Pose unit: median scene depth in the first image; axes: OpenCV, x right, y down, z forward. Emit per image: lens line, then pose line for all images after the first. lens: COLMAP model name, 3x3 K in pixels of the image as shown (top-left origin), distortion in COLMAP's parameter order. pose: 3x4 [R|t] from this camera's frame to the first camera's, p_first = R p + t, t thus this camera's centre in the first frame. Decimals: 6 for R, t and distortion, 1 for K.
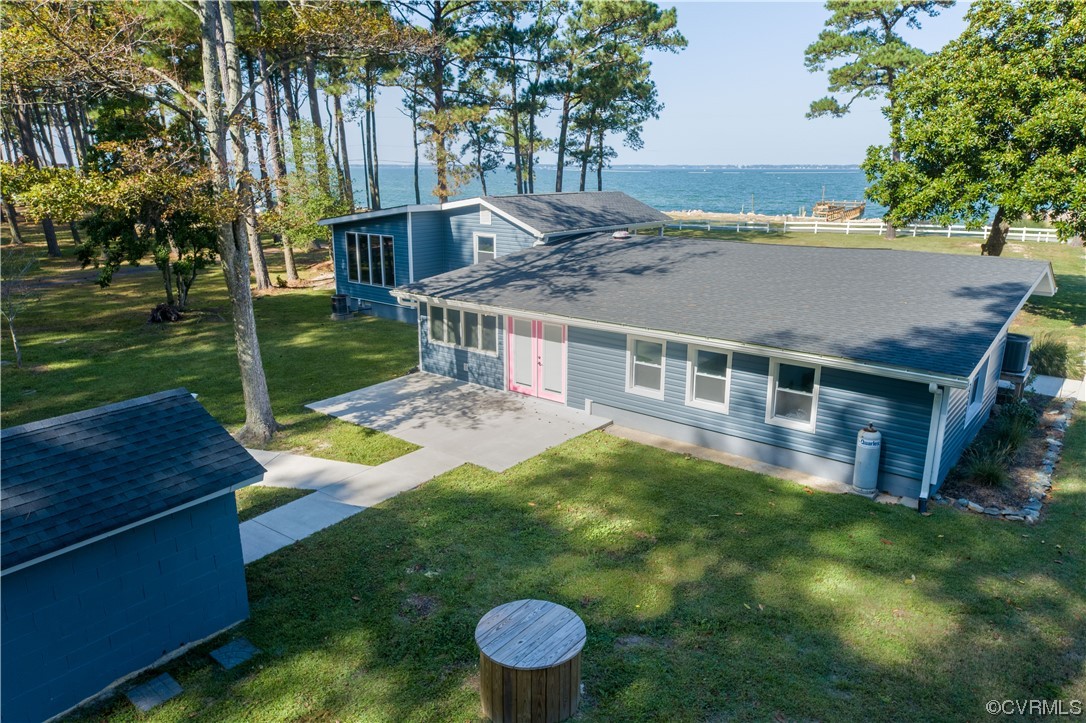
lens RADIAL K [[742.3, 0, 543.0], [0, 742.3, 361.5], [0, 0, 1]] dist [0.005964, 0.004176]
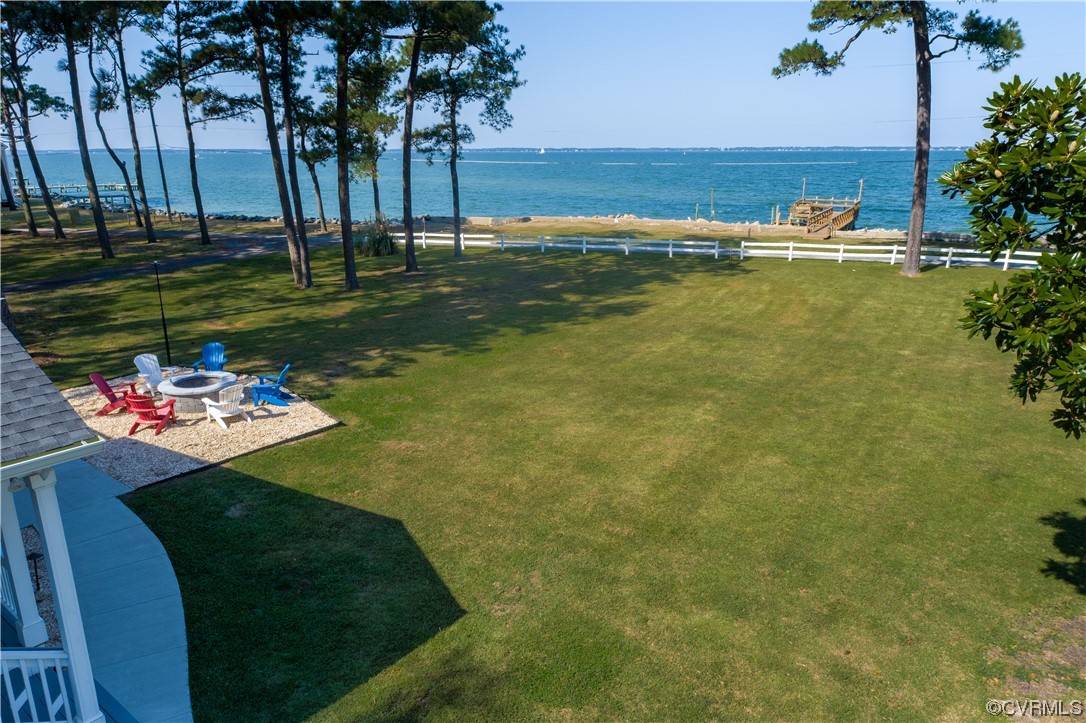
lens RADIAL K [[742.3, 0, 543.0], [0, 742.3, 361.5], [0, 0, 1]] dist [0.005964, 0.004176]
pose [[0.999729, -0.013305, 0.019093, 0.143825], [0.012910, 0.999703, 0.020651, -0.102838], [-0.019362, -0.020398, 0.999604, 0.371906]]
